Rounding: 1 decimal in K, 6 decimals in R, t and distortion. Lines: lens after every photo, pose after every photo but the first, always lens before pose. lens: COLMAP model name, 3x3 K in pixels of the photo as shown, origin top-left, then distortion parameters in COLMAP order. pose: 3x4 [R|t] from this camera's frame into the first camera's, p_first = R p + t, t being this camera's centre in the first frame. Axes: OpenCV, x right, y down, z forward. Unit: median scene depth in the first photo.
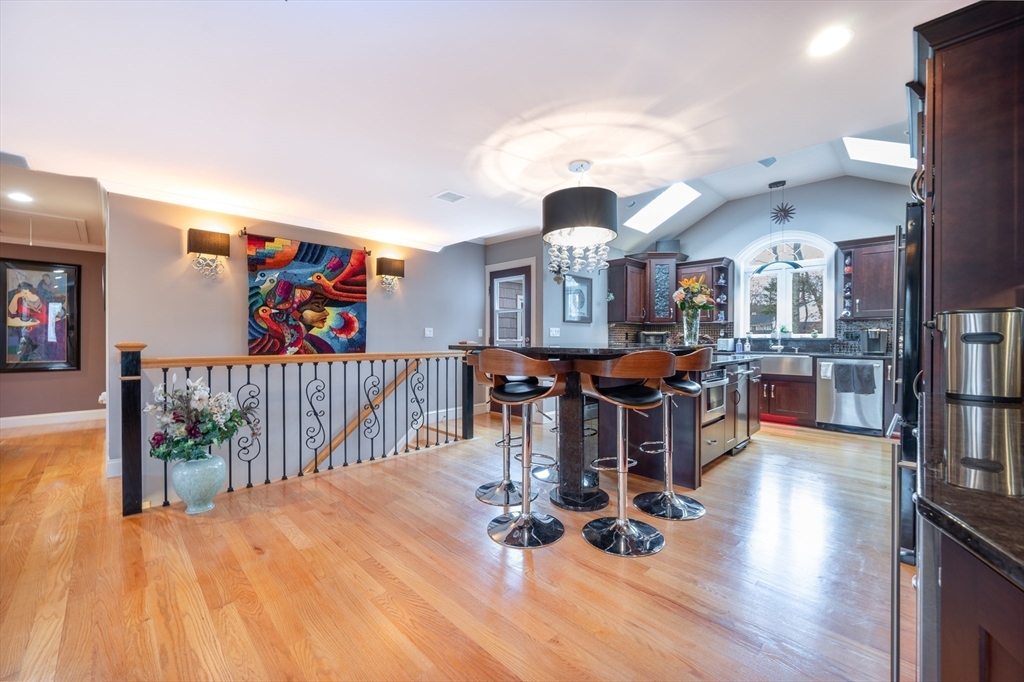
lens RADIAL K [[403.8, 0, 515.8], [0, 403.8, 339.8], [0, 0, 1]] dist [-0.001221, 0.000121]
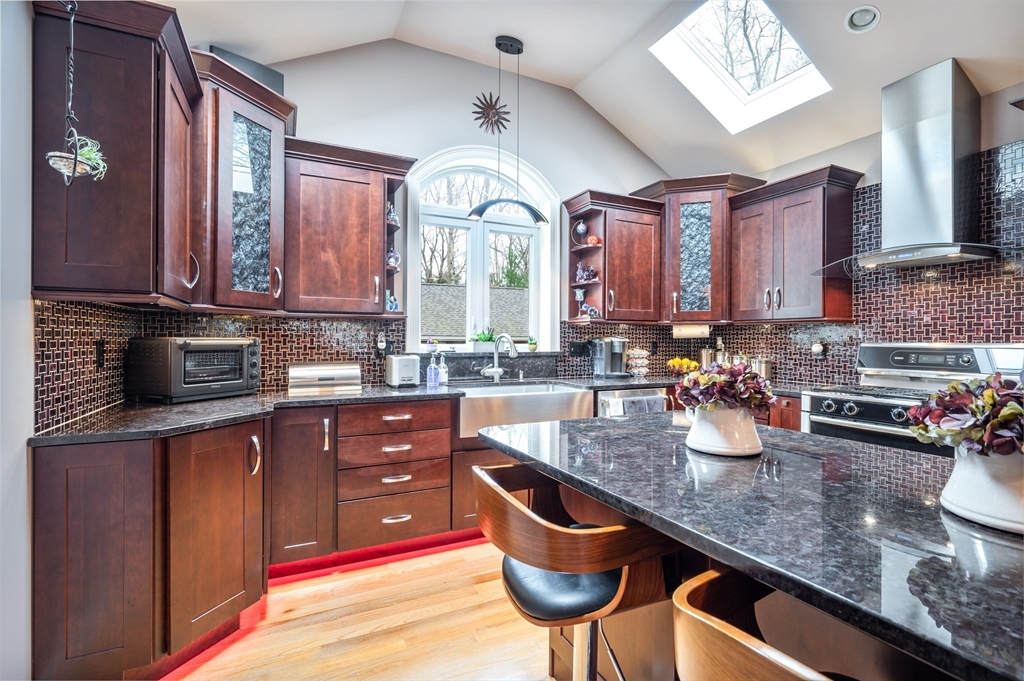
lens RADIAL K [[471.9, 0, 515.6], [0, 471.9, 338.4], [0, 0, 1]] dist [0.001016, 0.000088]
pose [[0.321763, 0.001567, 0.946819, 0.097772], [0.001106, 0.999997, -0.002031, -0.021890], [-0.946820, 0.001701, 0.321760, 0.789864]]
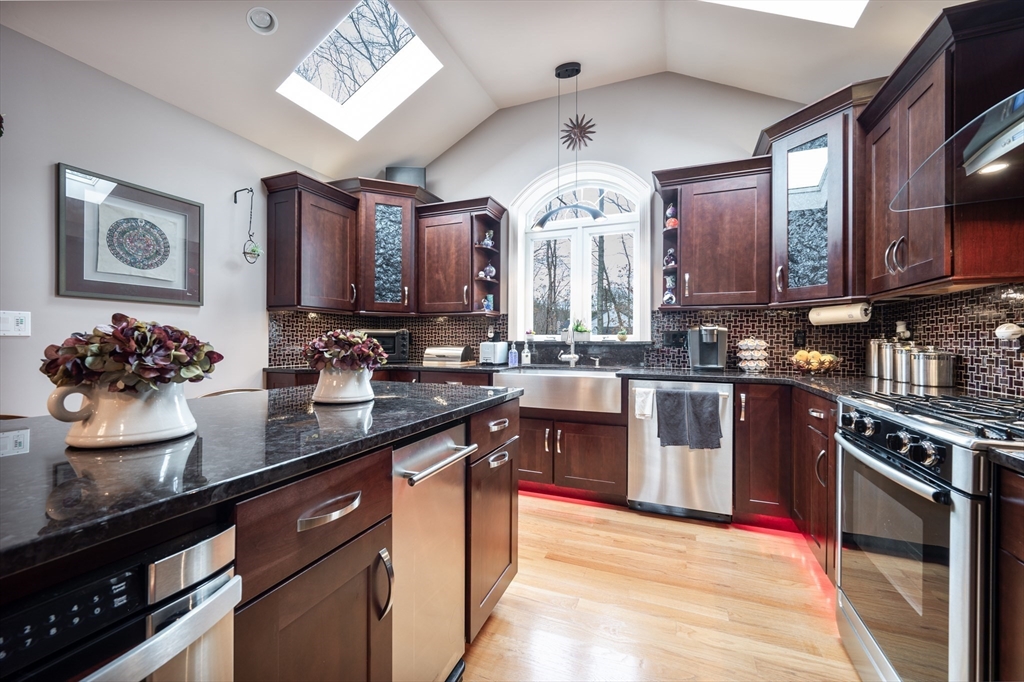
lens RADIAL K [[403.8, 0, 515.8], [0, 403.8, 339.8], [0, 0, 1]] dist [-0.001221, 0.000121]
pose [[0.921331, 0.003307, 0.388766, 0.353802], [-0.000666, 0.999976, -0.006928, -0.002735], [-0.388779, 0.006124, 0.921311, 0.498691]]
